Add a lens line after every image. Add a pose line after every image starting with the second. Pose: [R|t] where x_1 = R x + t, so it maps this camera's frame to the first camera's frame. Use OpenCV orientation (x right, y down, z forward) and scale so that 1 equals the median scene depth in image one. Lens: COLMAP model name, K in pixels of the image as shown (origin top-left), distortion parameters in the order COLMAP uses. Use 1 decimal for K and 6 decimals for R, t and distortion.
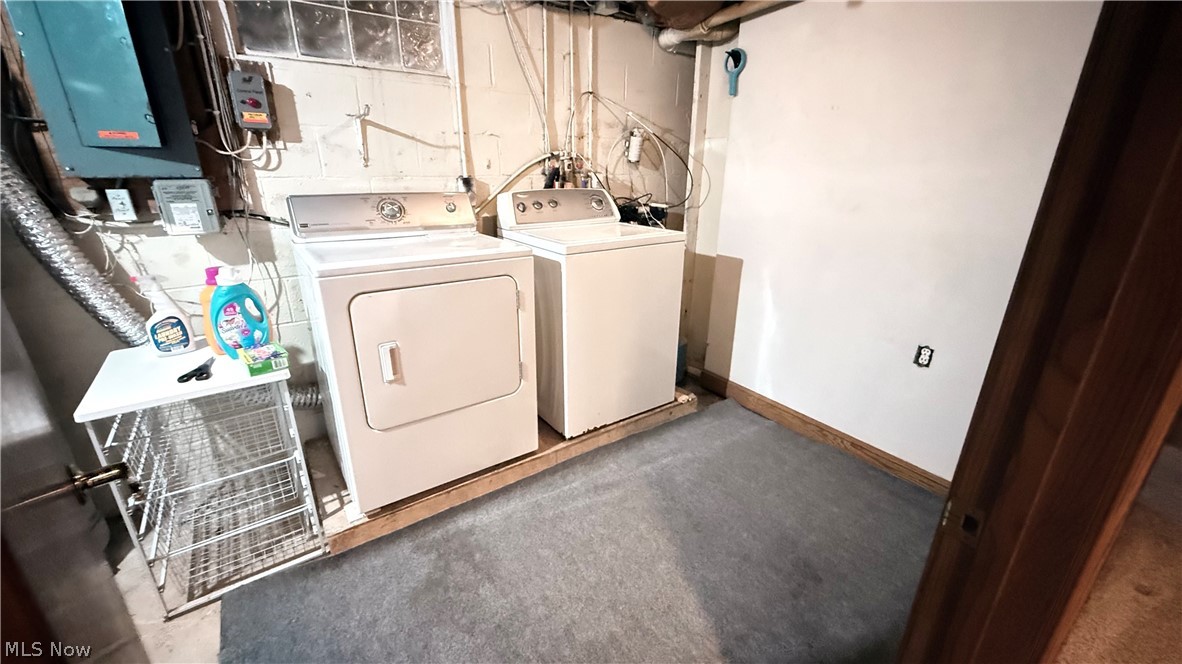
lens RADIAL K [[472.6, 0, 588.8], [0, 472.6, 334.3], [0, 0, 1]] dist [-0.000338, -0.000341]
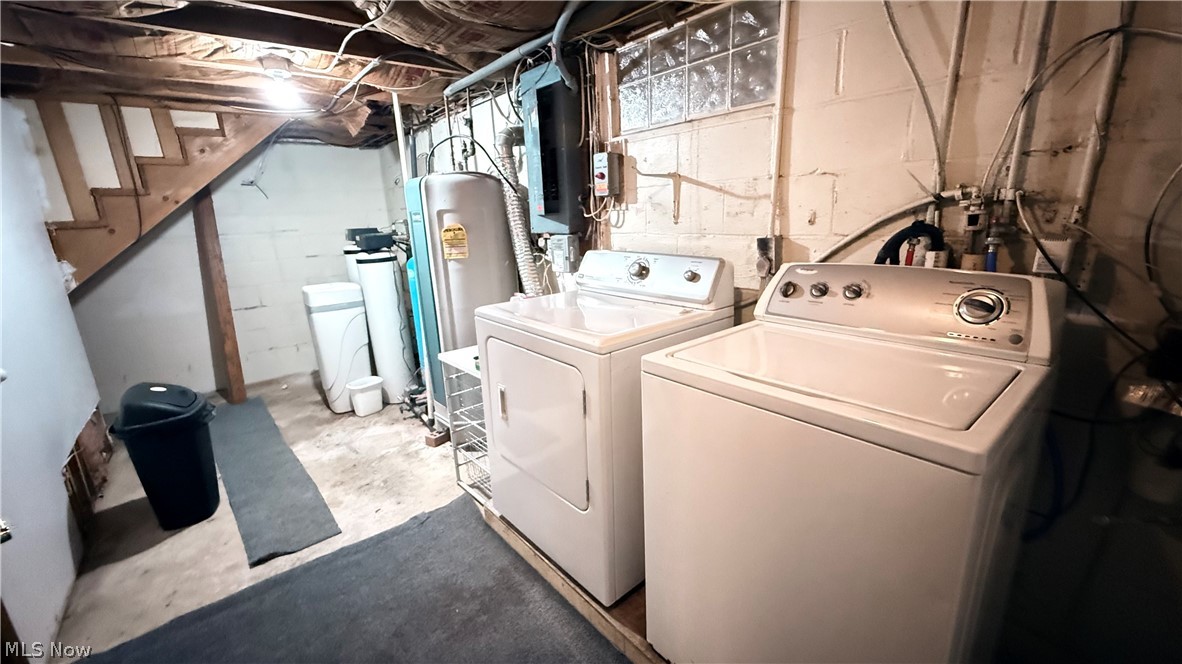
lens RADIAL K [[472.6, 0, 588.8], [0, 472.6, 333.7], [0, 0, 1]] dist [-0.000338, -0.000341]
pose [[0.076612, 0.247852, -0.965764, 0.479043], [-0.290748, 0.932067, 0.216140, -0.293589], [0.953728, 0.264235, 0.143470, 0.730498]]
